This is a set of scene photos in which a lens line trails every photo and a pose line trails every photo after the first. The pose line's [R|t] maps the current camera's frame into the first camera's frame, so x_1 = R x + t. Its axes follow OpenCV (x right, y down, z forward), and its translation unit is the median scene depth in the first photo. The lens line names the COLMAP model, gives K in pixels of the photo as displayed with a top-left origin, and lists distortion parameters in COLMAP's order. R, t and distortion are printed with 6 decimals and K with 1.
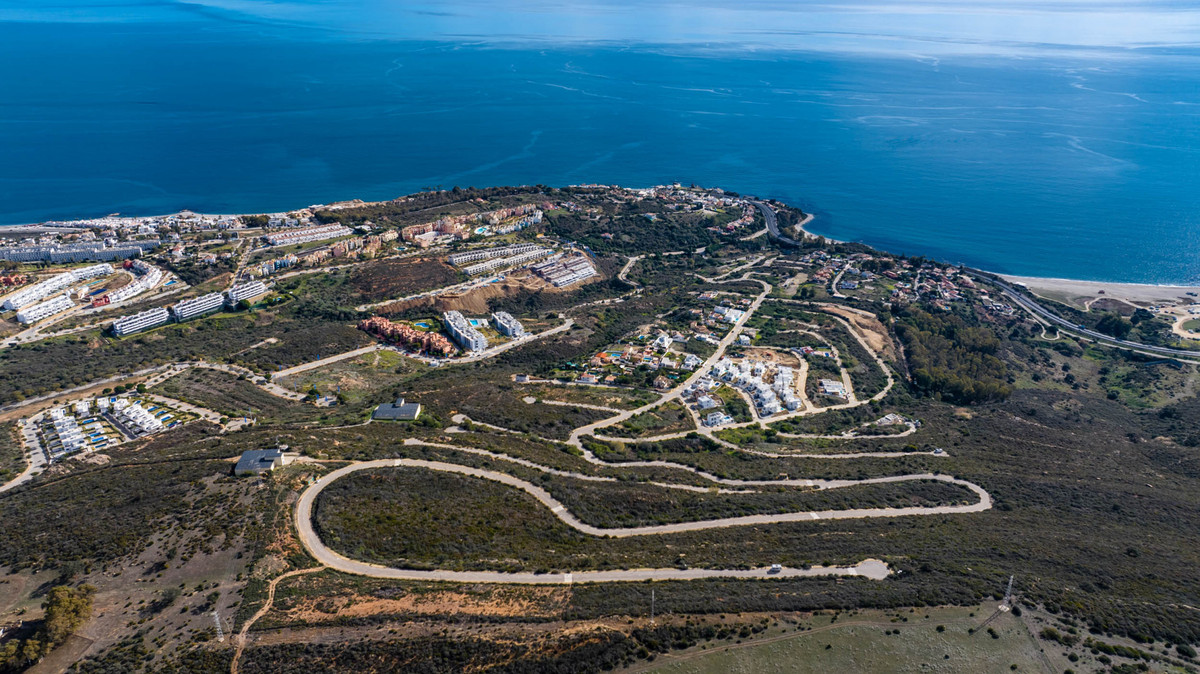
lens RADIAL K [[847.0, 0, 582.9], [0, 847.0, 340.7], [0, 0, 1]] dist [-0.032603, 0.027481]
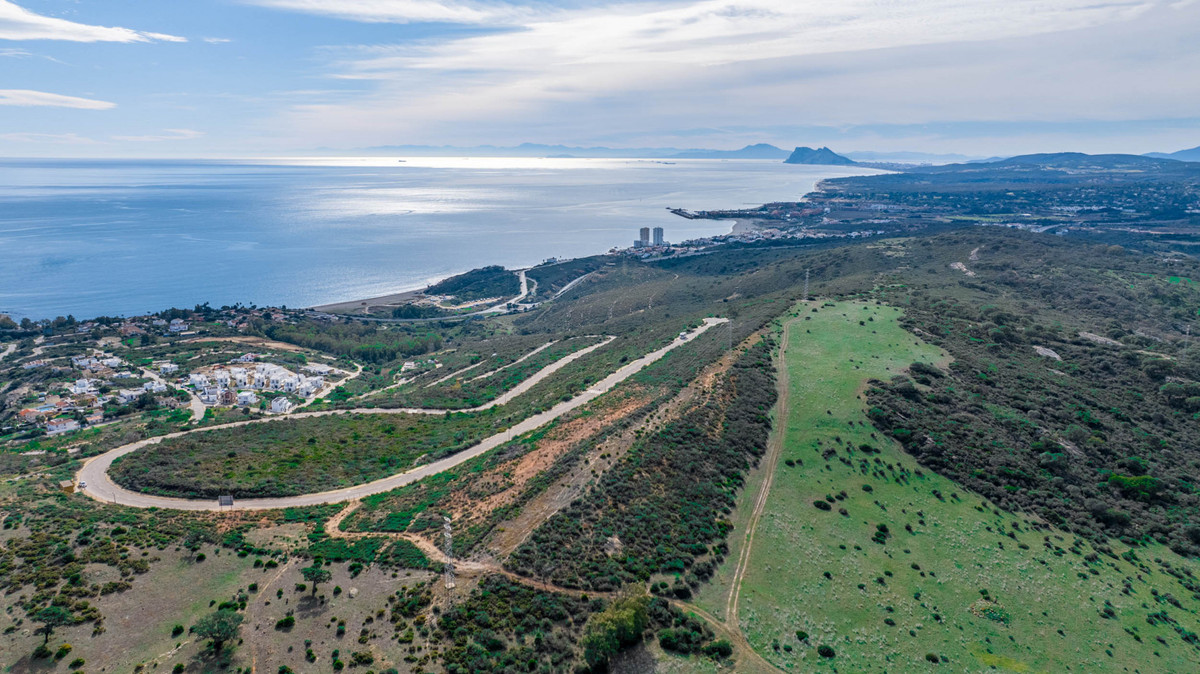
lens RADIAL K [[847.0, 0, 600.7], [0, 847.0, 339.1], [0, 0, 1]] dist [-0.032603, 0.027481]
pose [[0.446000, -0.183148, 0.876094, -0.595350], [0.346073, 0.937996, 0.019911, 0.182167], [-0.825420, 0.294312, 0.481729, 0.487742]]
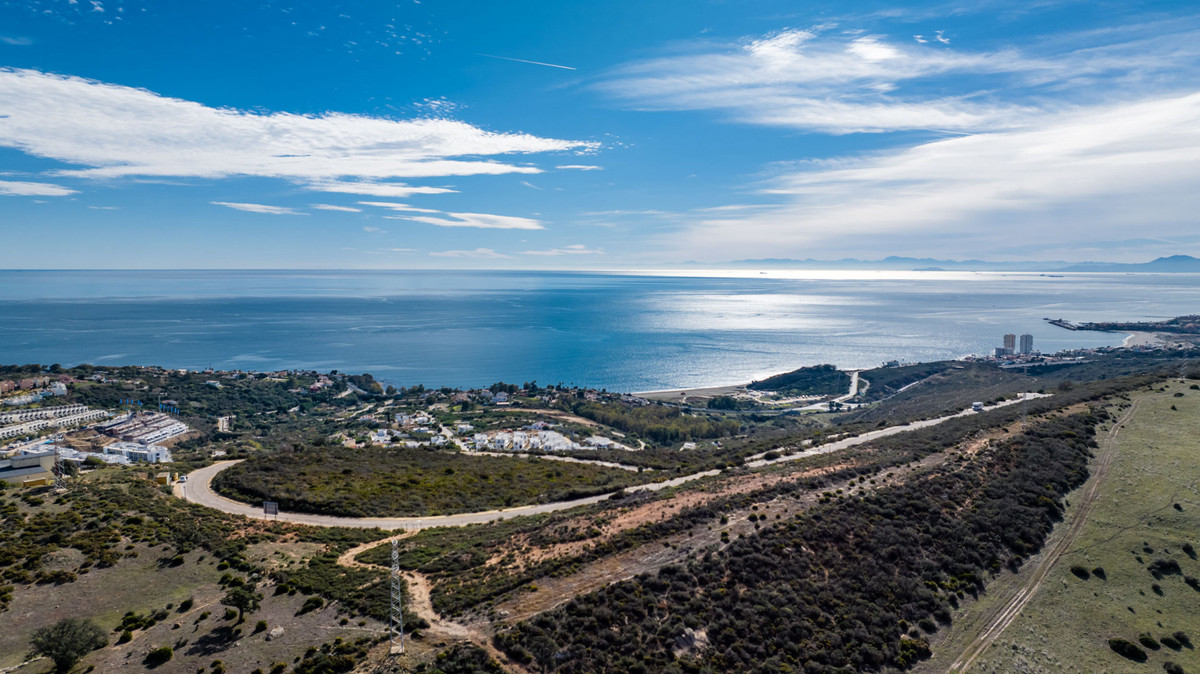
lens RADIAL K [[847.0, 0, 599.3], [0, 847.0, 342.6], [0, 0, 1]] dist [-0.032603, 0.027481]
pose [[0.771478, -0.047842, 0.634454, -0.424765], [0.243137, 0.943657, -0.224490, 0.252748], [-0.587967, 0.327449, 0.739643, 0.513997]]
